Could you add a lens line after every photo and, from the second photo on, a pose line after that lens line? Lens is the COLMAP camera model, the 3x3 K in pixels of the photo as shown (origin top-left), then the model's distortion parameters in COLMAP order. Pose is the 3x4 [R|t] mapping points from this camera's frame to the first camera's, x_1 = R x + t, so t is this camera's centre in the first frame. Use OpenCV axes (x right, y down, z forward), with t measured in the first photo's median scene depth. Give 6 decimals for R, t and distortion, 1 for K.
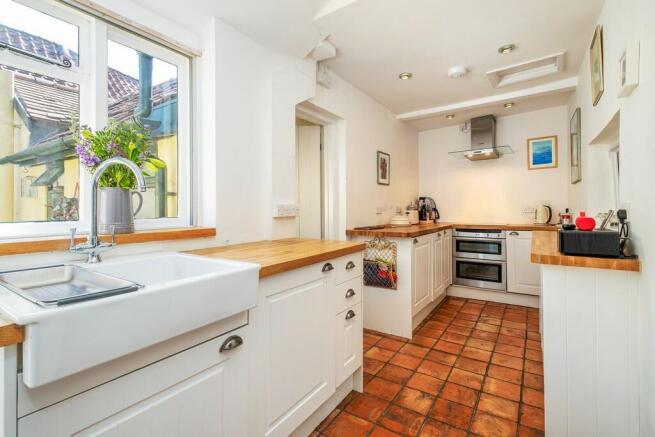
lens RADIAL K [[299.4, 0, 328.8], [0, 299.4, 210.6], [0, 0, 1]] dist [0.011385, 0.000079]
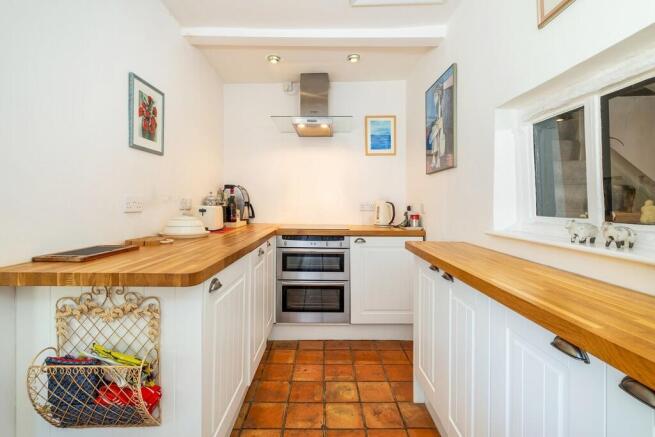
lens RADIAL K [[299.4, 0, 328.8], [0, 299.4, 210.6], [0, 0, 1]] dist [0.011385, 0.000079]
pose [[0.808867, -0.000505, 0.587991, 0.133753], [-0.013450, 0.999722, 0.019360, -0.006427], [-0.587837, -0.023568, 0.808636, 0.444172]]
